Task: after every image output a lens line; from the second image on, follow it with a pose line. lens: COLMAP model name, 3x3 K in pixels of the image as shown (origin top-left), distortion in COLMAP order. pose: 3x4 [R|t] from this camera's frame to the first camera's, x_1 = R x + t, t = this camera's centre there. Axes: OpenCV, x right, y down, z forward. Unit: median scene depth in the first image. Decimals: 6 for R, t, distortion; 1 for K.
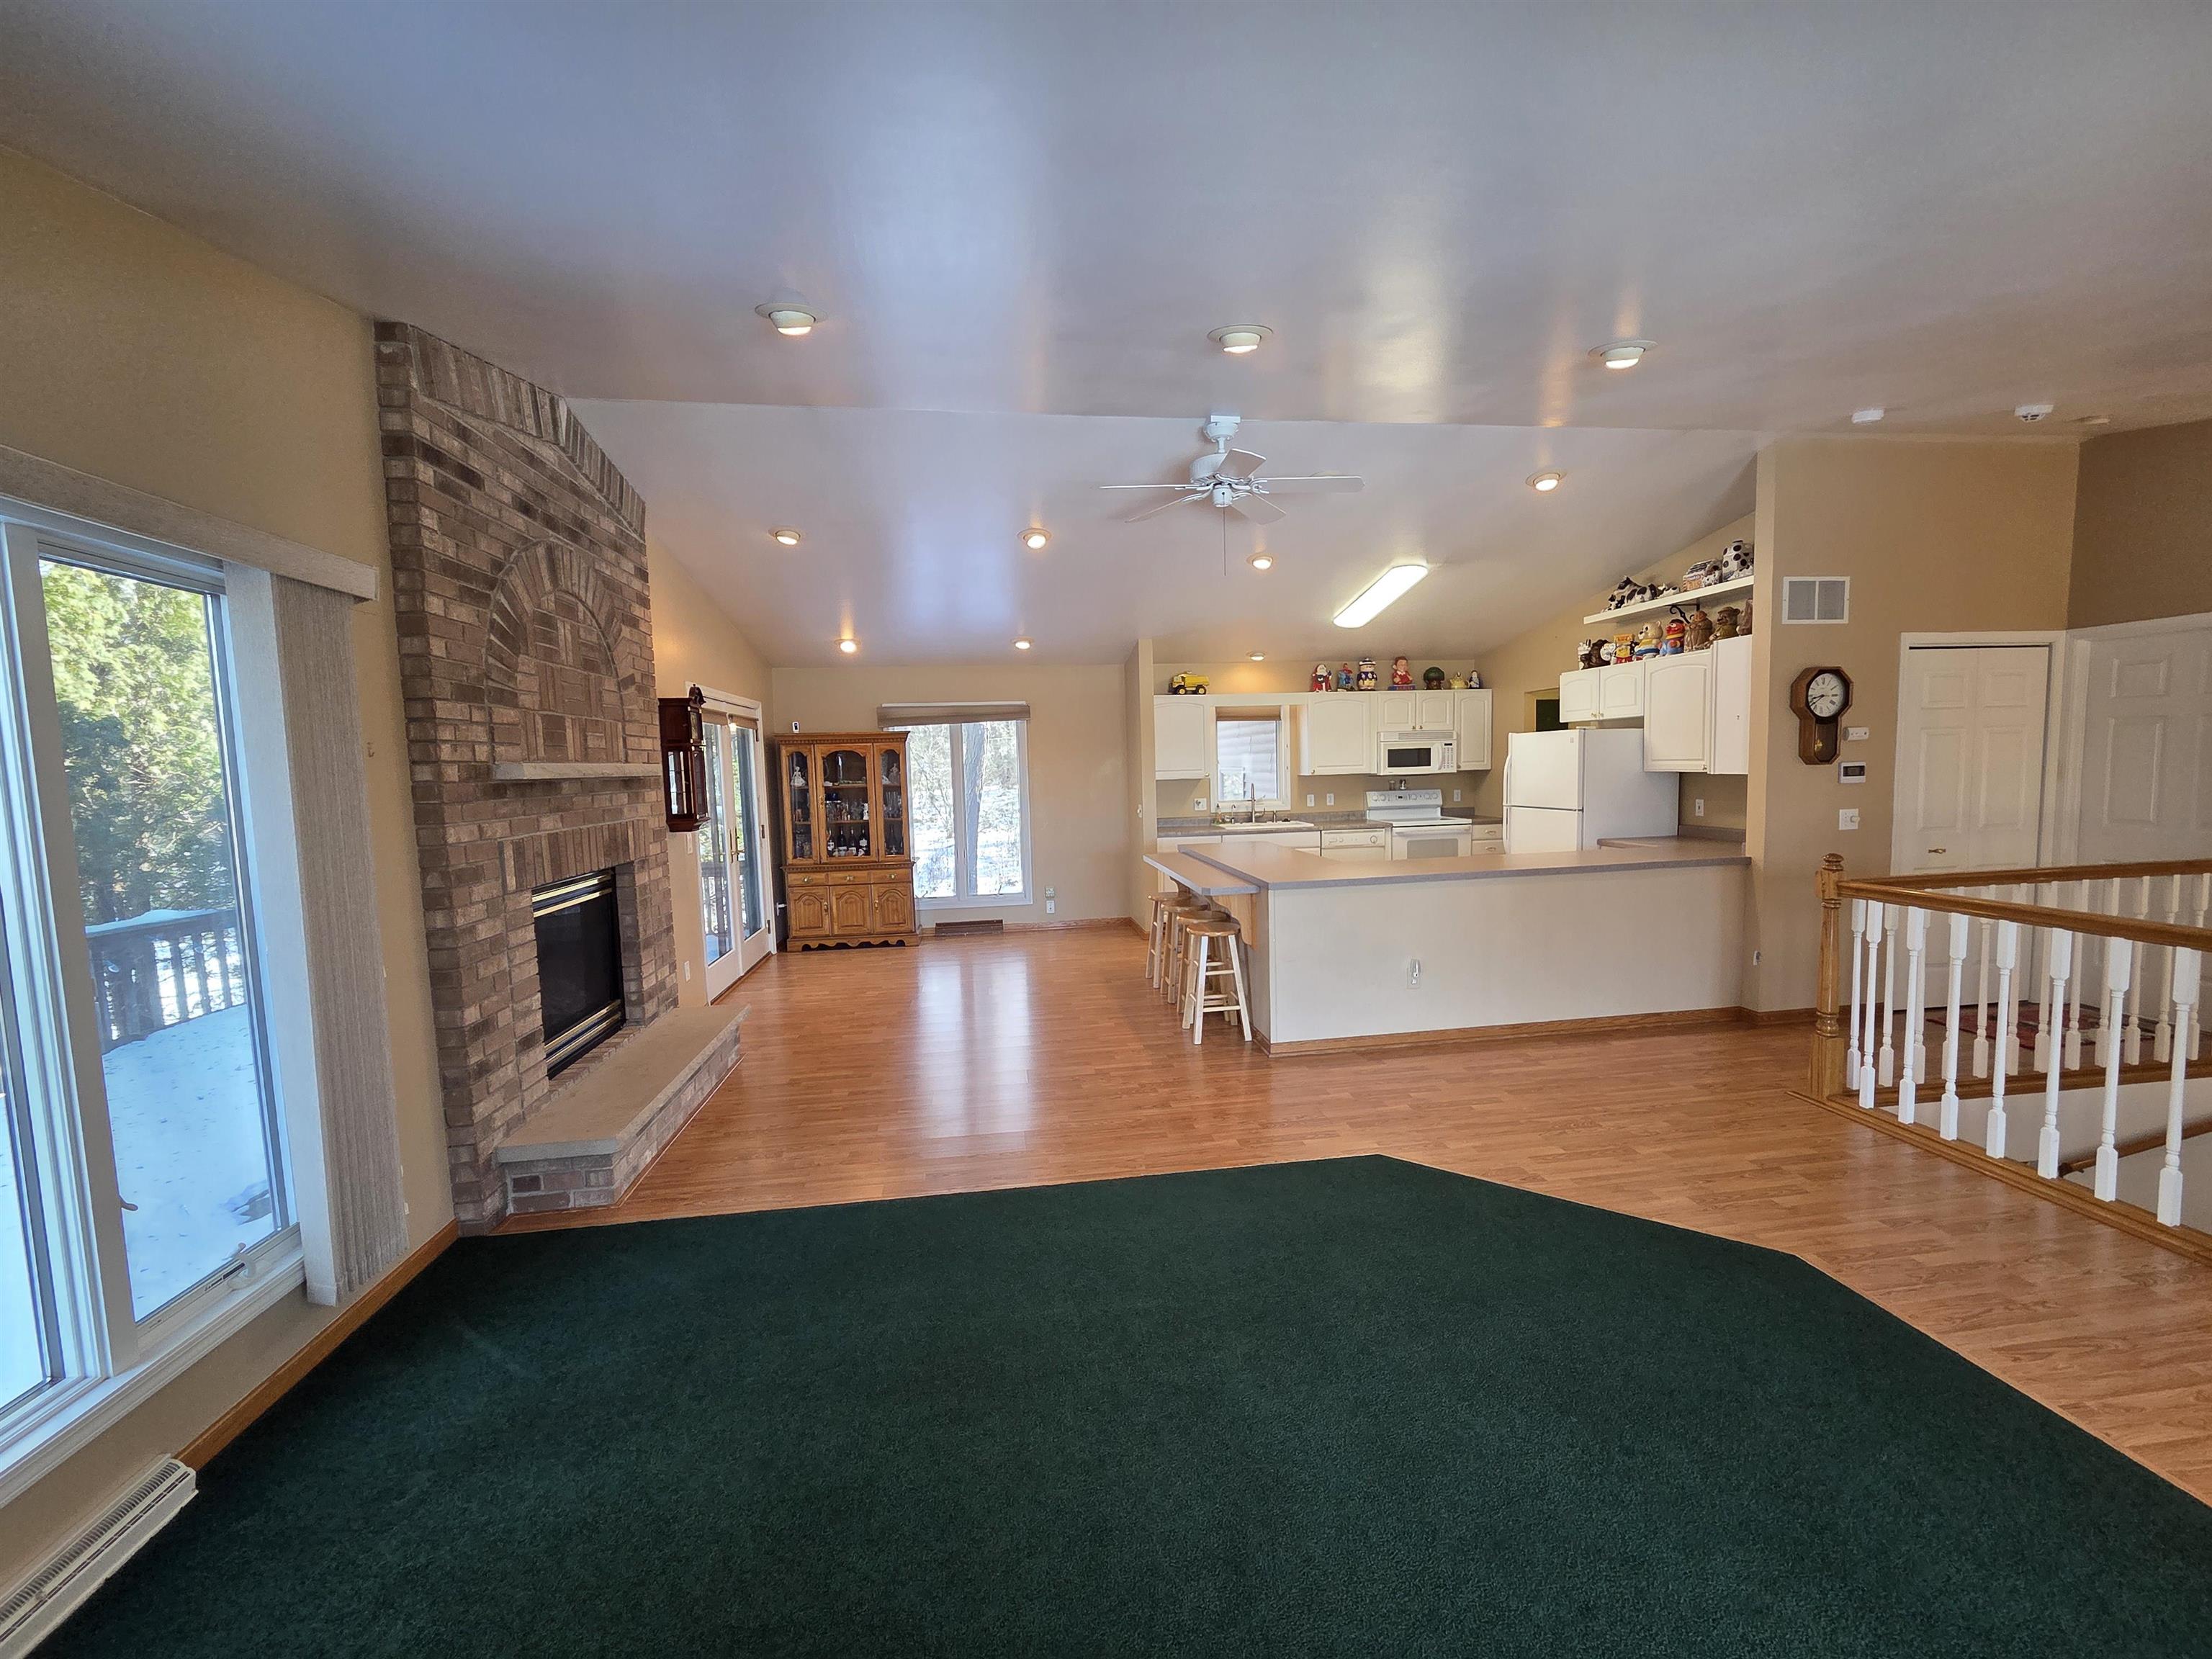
lens RADIAL K [[909.0, 0, 1114.3], [0, 909.0, 837.7], [0, 0, 1]] dist [0.000334, -0.000235]
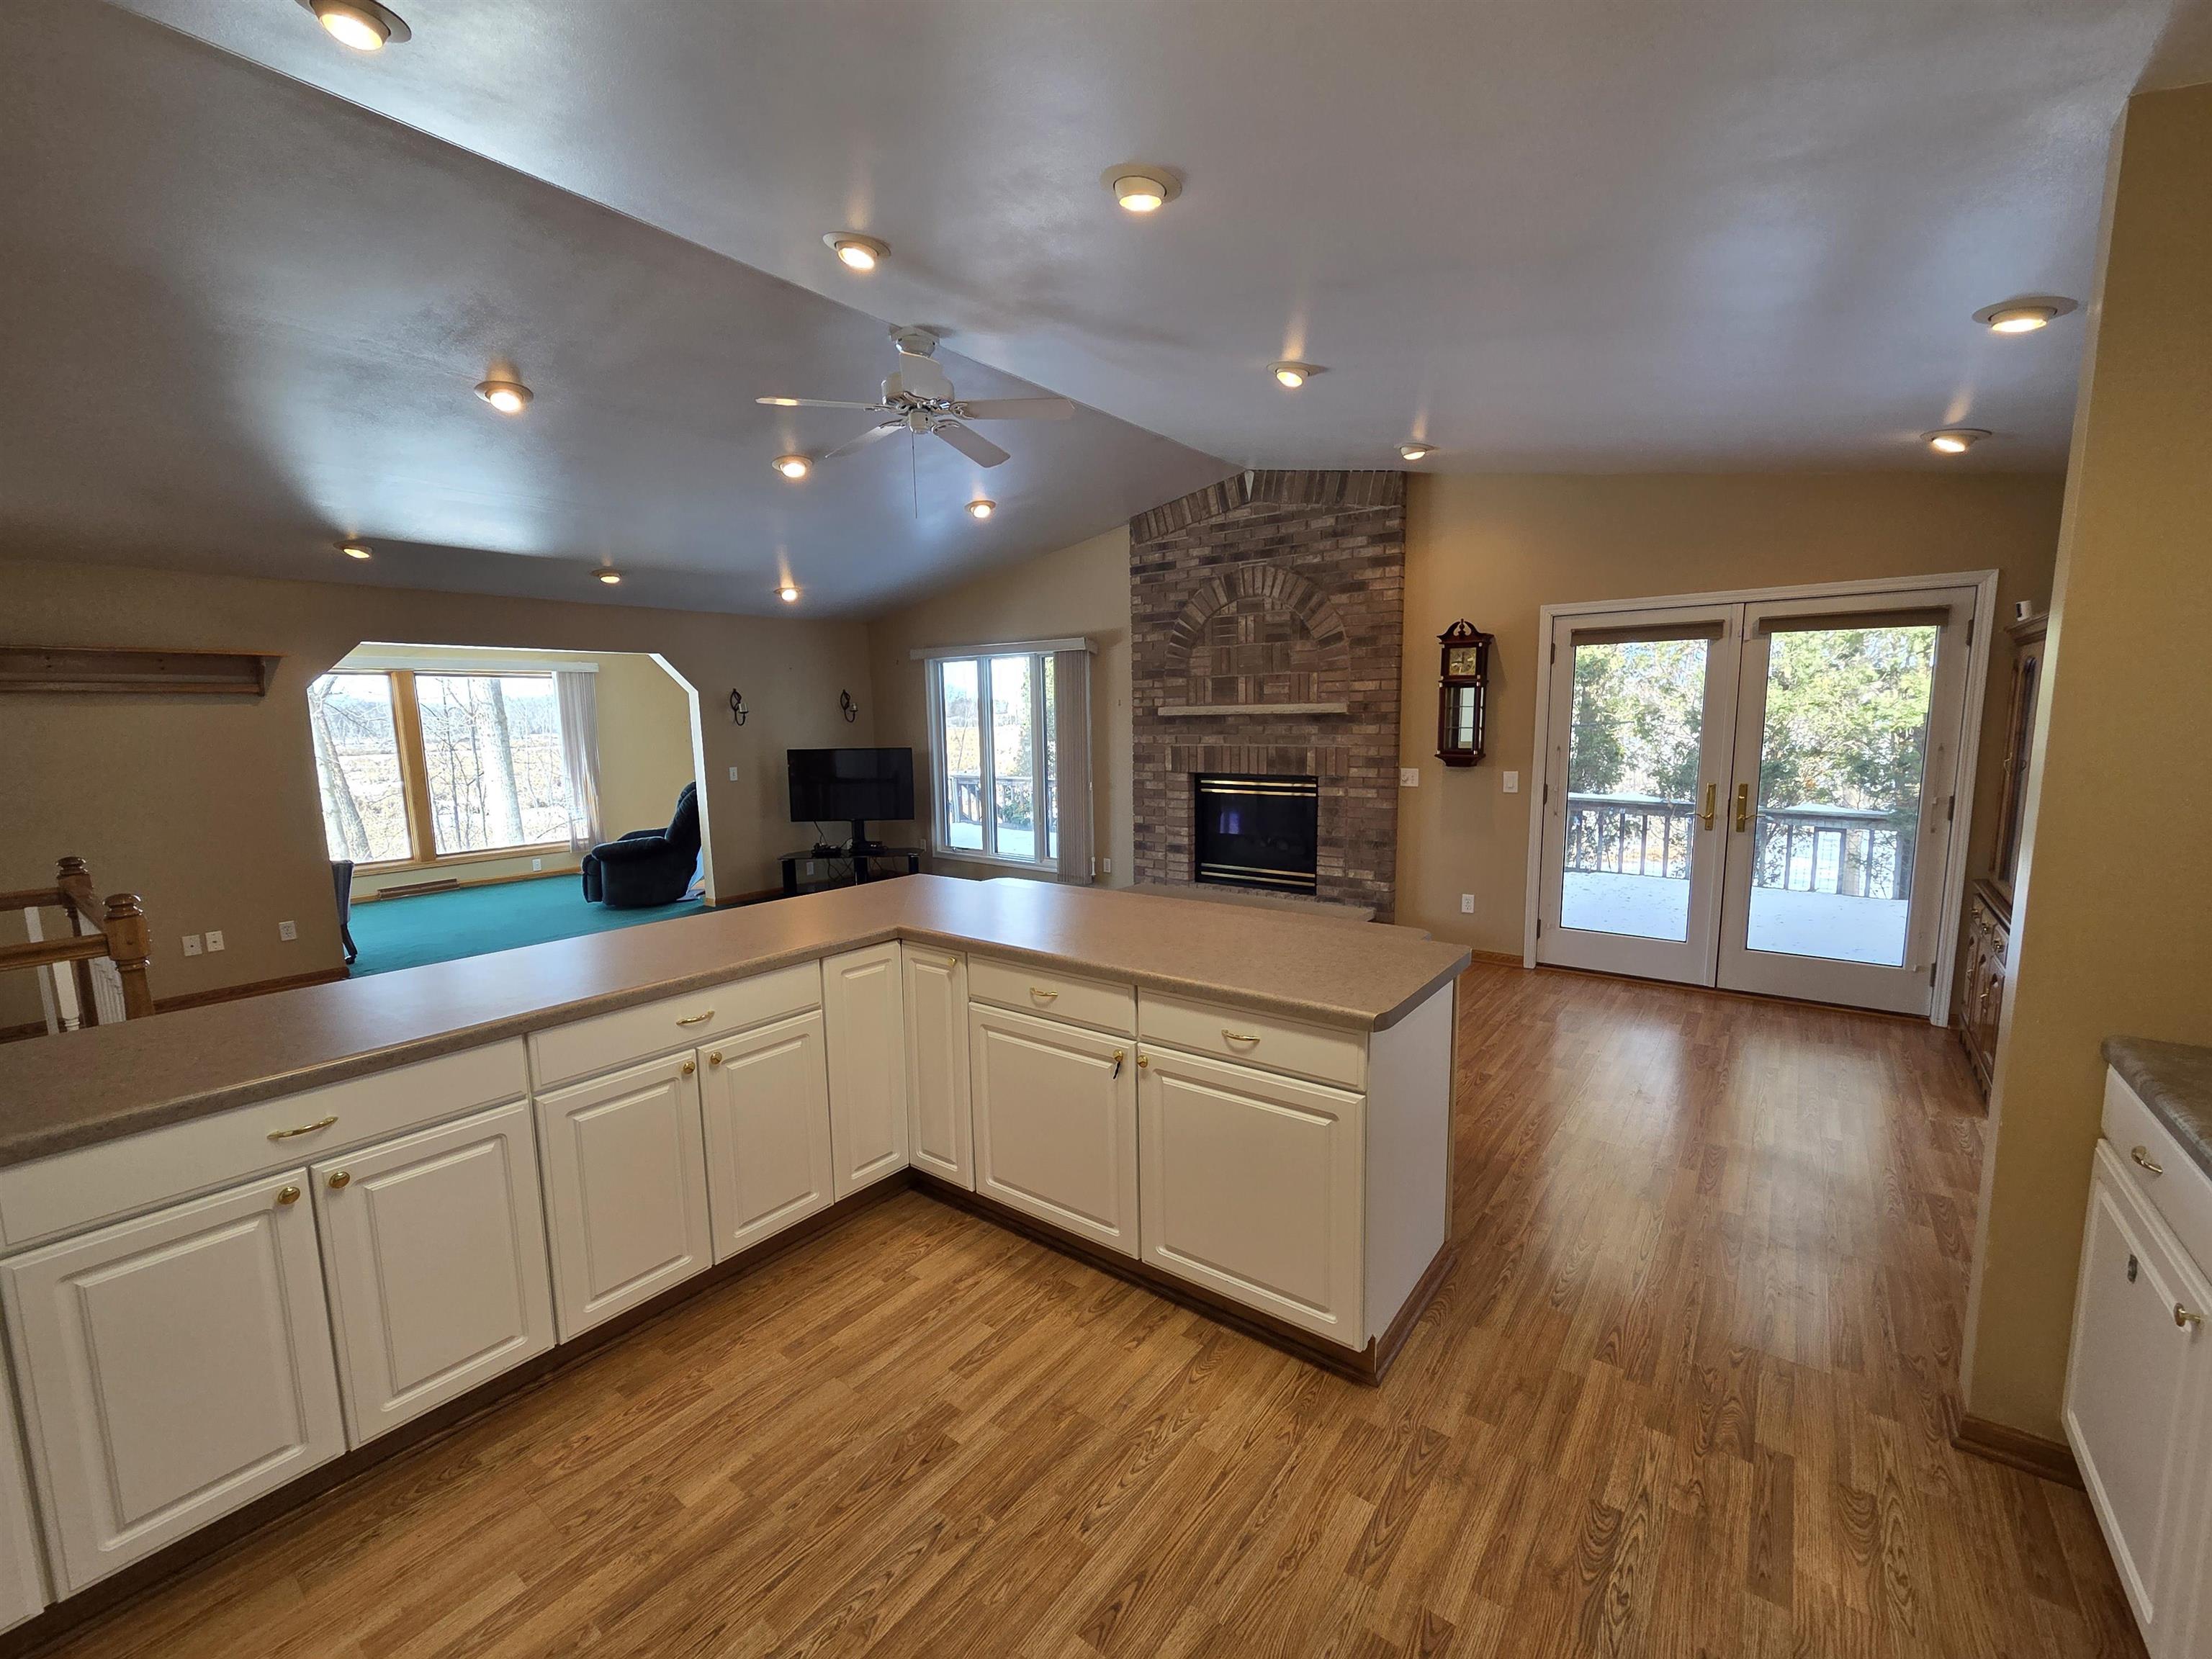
lens RADIAL K [[909.0, 0, 1114.3], [0, 909.0, 837.7], [0, 0, 1]] dist [0.000334, -0.000235]
pose [[-0.708059, 0.133882, -0.693346, 0.454481], [-0.021695, 0.977275, 0.210863, -0.118136], [0.705820, 0.164345, -0.689064, 1.257671]]
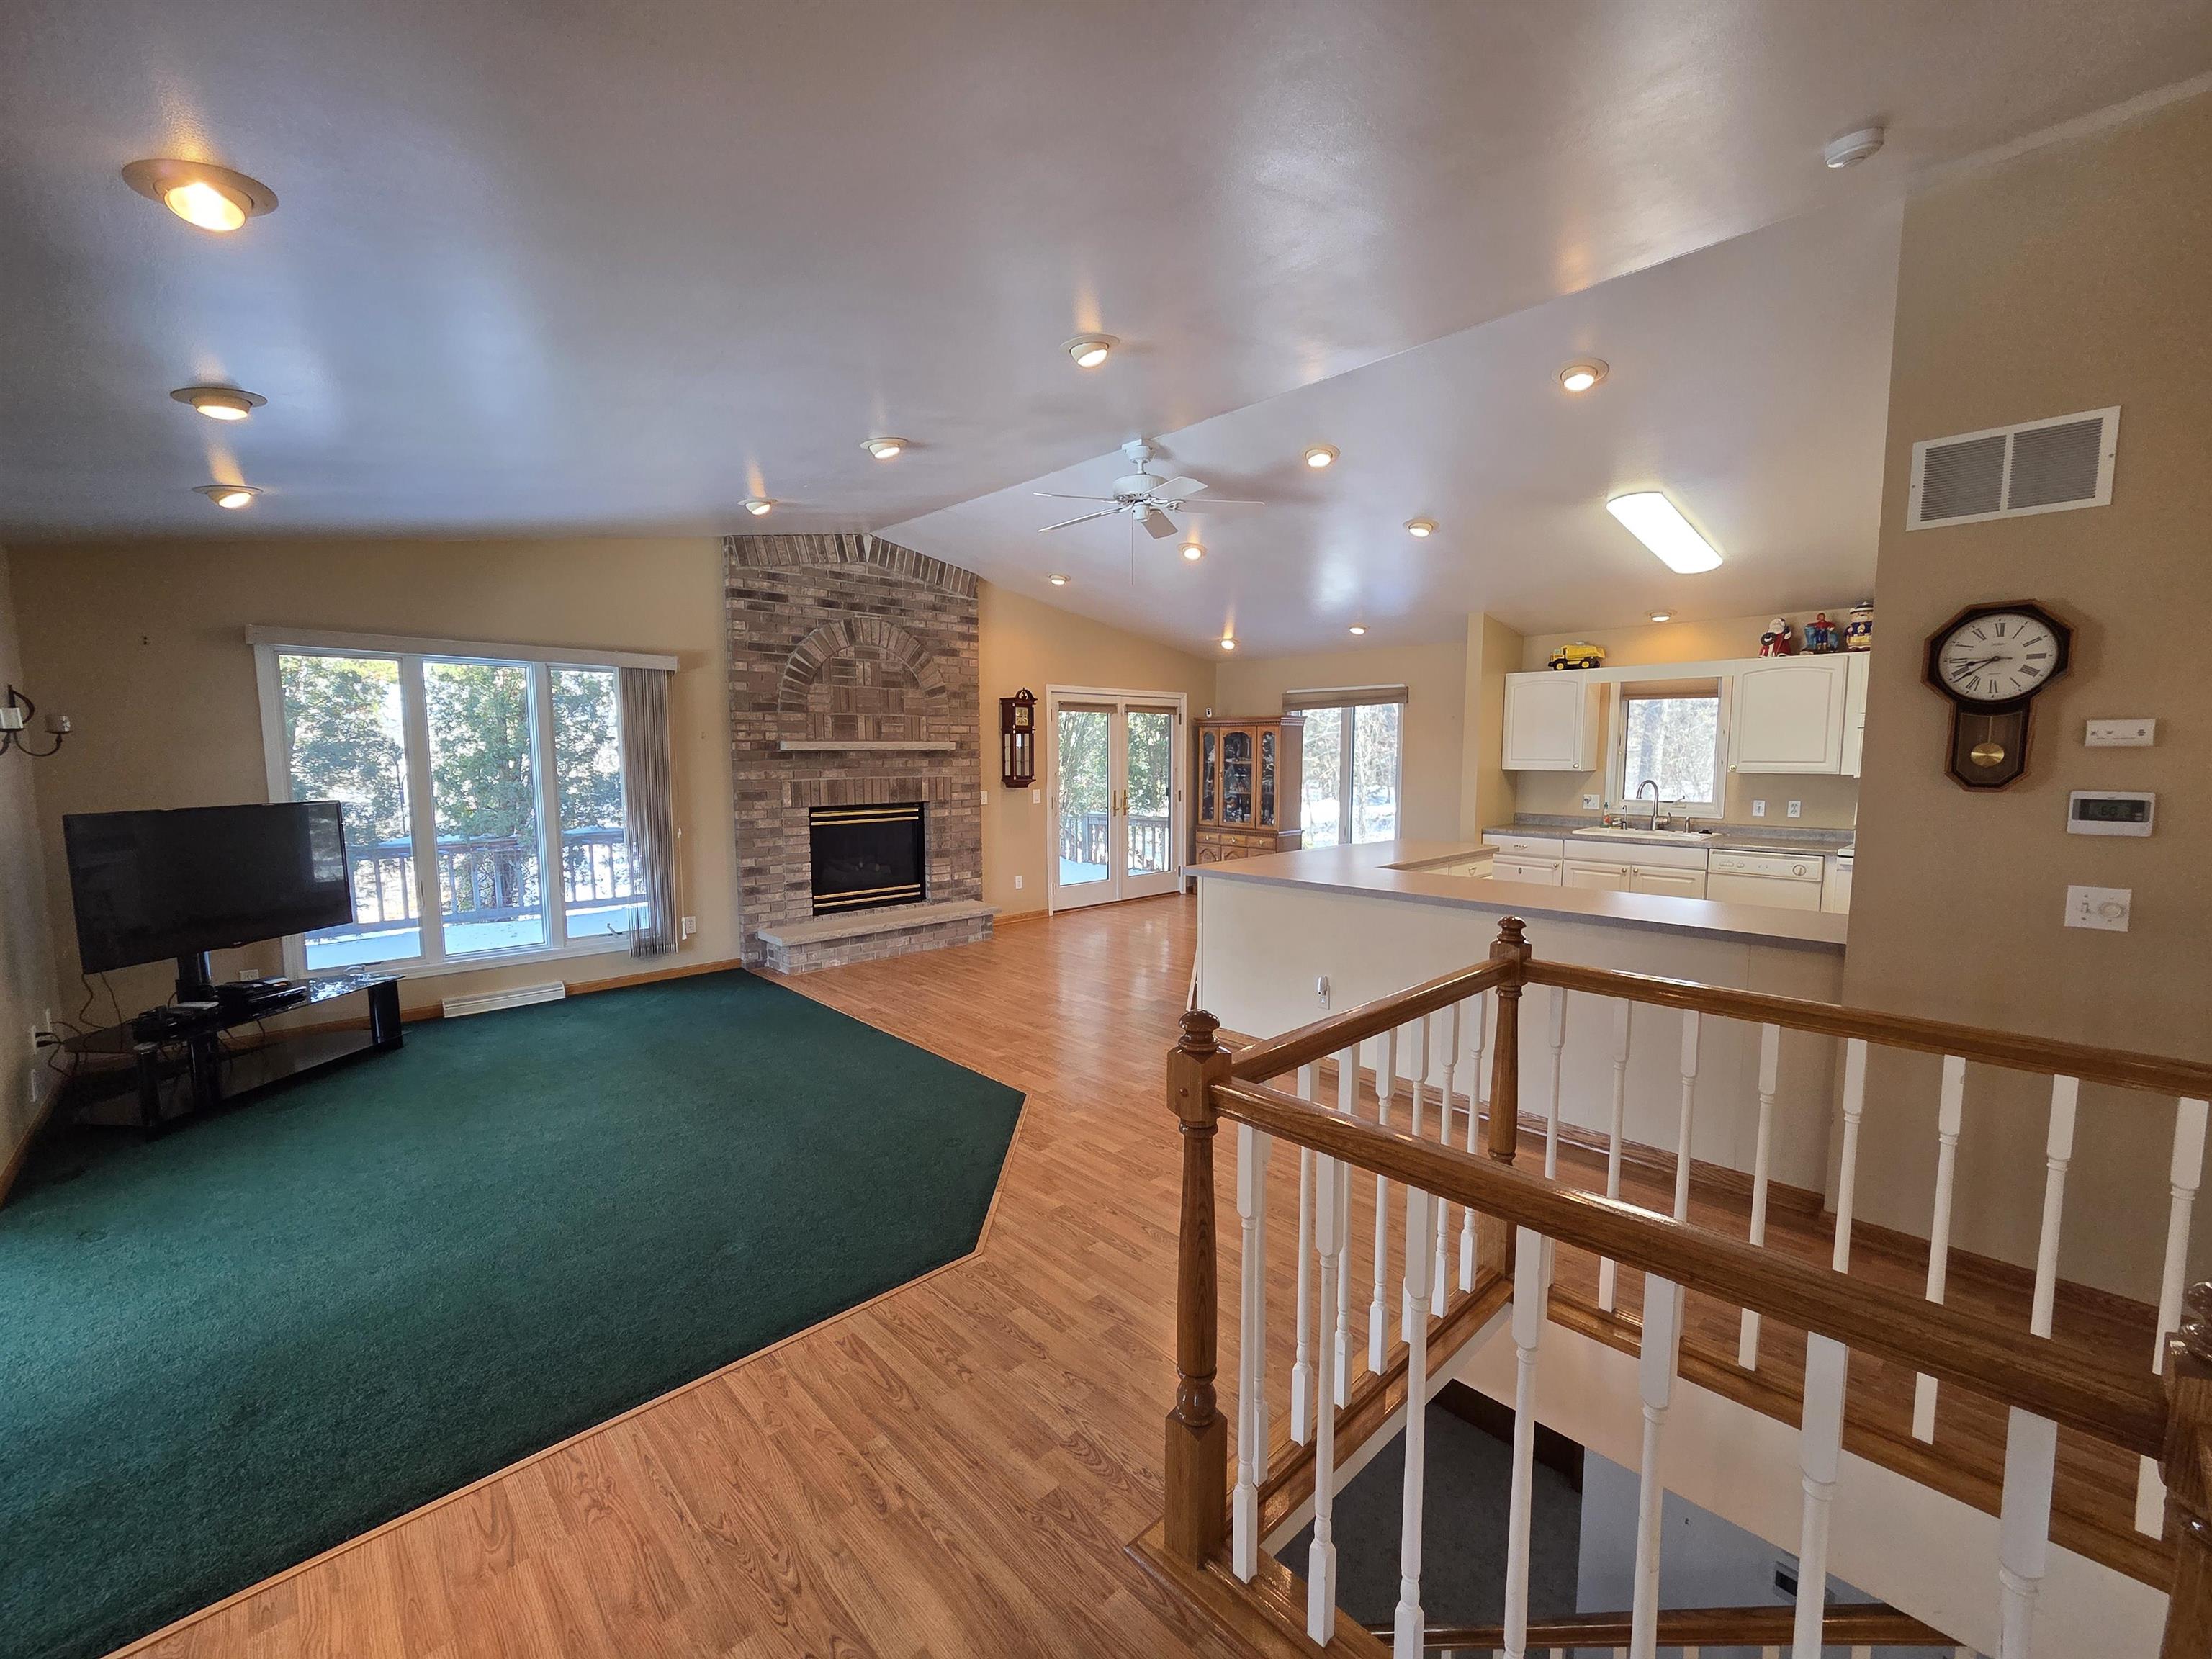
lens RADIAL K [[909.0, 0, 1114.3], [0, 909.0, 837.7], [0, 0, 1]] dist [0.000334, -0.000235]
pose [[0.579680, 0.106589, -0.807843, 0.719885], [-0.081568, 0.994018, 0.072623, -0.040466], [0.810752, 0.023796, 0.584907, 0.230404]]
